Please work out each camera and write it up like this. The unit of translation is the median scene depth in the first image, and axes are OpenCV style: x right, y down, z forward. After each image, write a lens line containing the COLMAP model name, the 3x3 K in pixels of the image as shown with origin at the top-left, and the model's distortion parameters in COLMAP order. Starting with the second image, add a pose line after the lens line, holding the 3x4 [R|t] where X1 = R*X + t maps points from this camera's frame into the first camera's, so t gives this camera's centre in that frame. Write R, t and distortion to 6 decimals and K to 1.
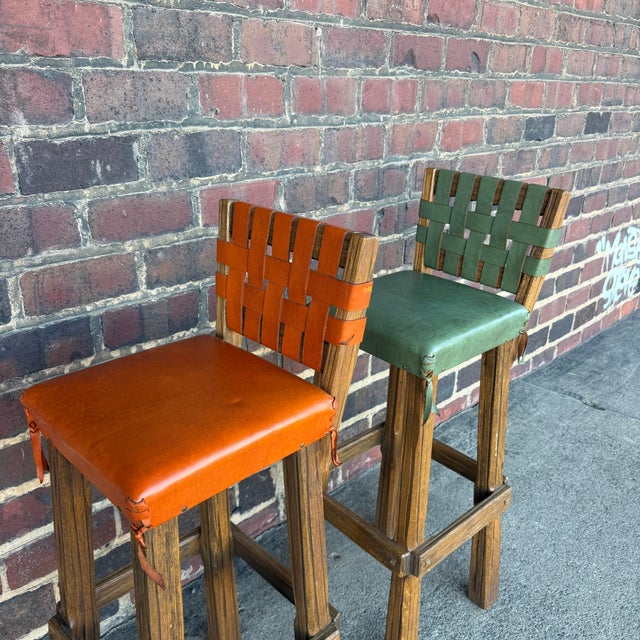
lens RADIAL K [[602.8, 0, 321.4], [0, 602.8, 322.4], [0, 0, 1]] dist [0.124794, -0.225850]
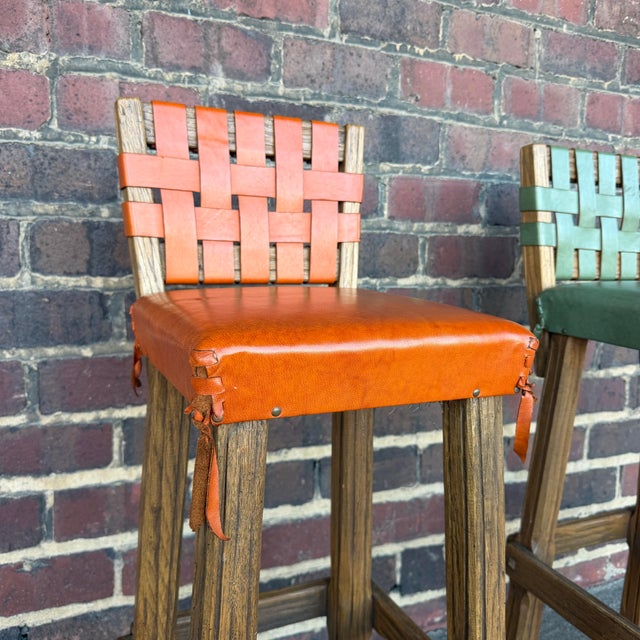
lens RADIAL K [[601.3, 0, 319.8], [0, 601.3, 323.3], [0, 0, 1]] dist [0.088548, -0.155071]
pose [[0.939984, 0.053665, -0.336973, 0.021117], [-0.138409, 0.962629, -0.232786, 0.224410], [0.311887, 0.265455, 0.912283, 0.197511]]
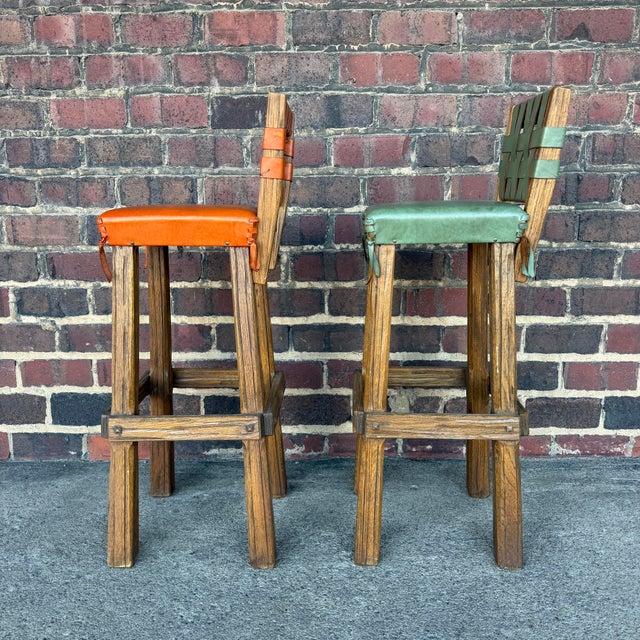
lens RADIAL K [[602.3, 0, 322.2], [0, 602.3, 324.8], [0, 0, 1]] dist [0.118656, -0.204659]
pose [[0.707370, 0.123485, -0.695973, 0.795137], [-0.247809, 0.965453, -0.080569, 0.308203], [0.661980, 0.229460, 0.713533, 0.107434]]
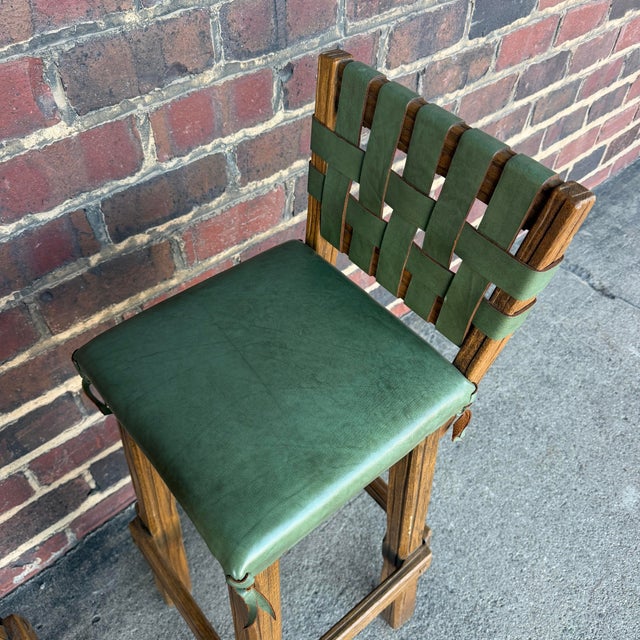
lens RADIAL K [[609.0, 0, 321.1], [0, 609.0, 321.7], [0, 0, 1]] dist [0.057375, -0.115605]
pose [[0.999190, 0.033927, -0.021652, 0.205783], [-0.021472, 0.904367, 0.426215, -0.290942], [0.034042, -0.425405, 0.904363, 0.514659]]
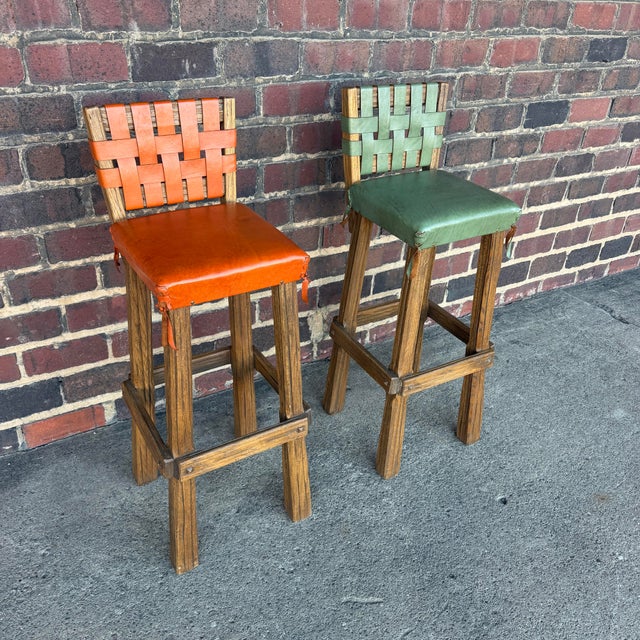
lens RADIAL K [[601.3, 0, 319.8], [0, 601.3, 323.3], [0, 0, 1]] dist [0.088548, -0.155071]
pose [[0.972032, 0.145615, -0.184255, 0.238430], [-0.115780, 0.979730, 0.163474, 0.053368], [0.204325, -0.137569, 0.969188, -0.317370]]
